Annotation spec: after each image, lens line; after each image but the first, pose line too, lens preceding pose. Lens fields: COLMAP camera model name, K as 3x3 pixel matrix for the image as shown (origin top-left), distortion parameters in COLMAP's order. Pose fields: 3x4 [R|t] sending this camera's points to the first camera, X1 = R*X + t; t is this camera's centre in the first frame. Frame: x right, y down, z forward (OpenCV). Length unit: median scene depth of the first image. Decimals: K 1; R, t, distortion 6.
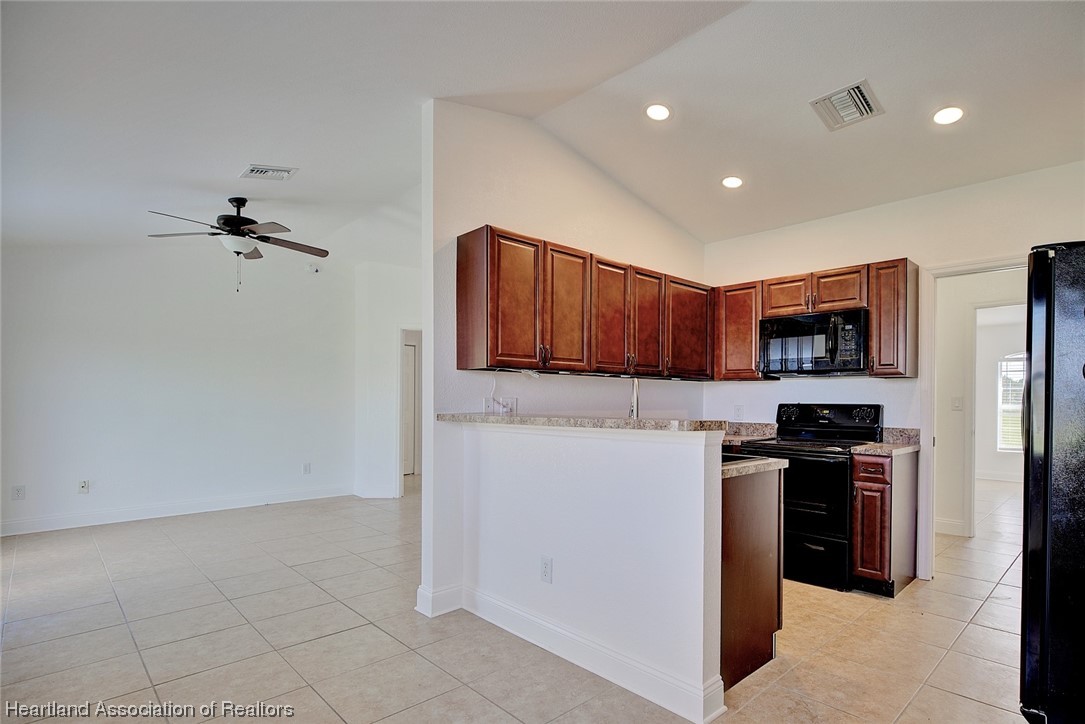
lens RADIAL K [[551.2, 0, 601.9], [0, 551.2, 406.0], [0, 0, 1]] dist [0.019872, 0.000660]
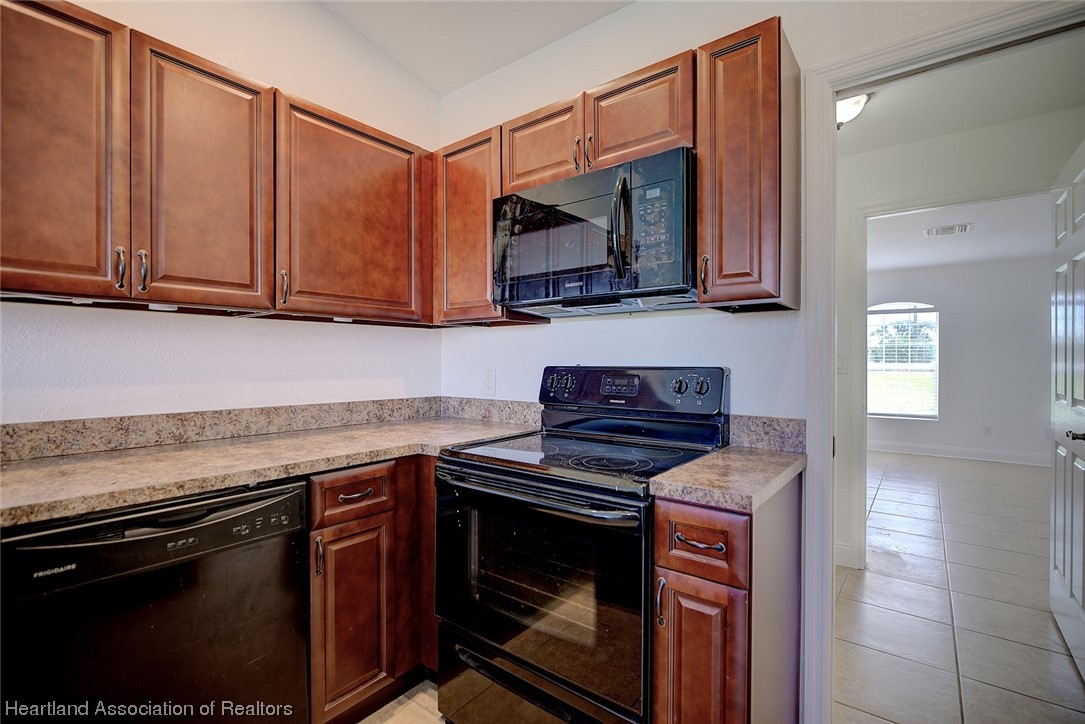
lens RADIAL K [[498.4, 0, 534.3], [0, 498.4, 363.9], [0, 0, 1]] dist [-0.000932, -0.002238]
pose [[0.996181, -0.006267, 0.087090, 0.300783], [0.006725, 0.999965, -0.004962, -0.004798], [-0.087056, 0.005529, 0.996188, 0.583317]]
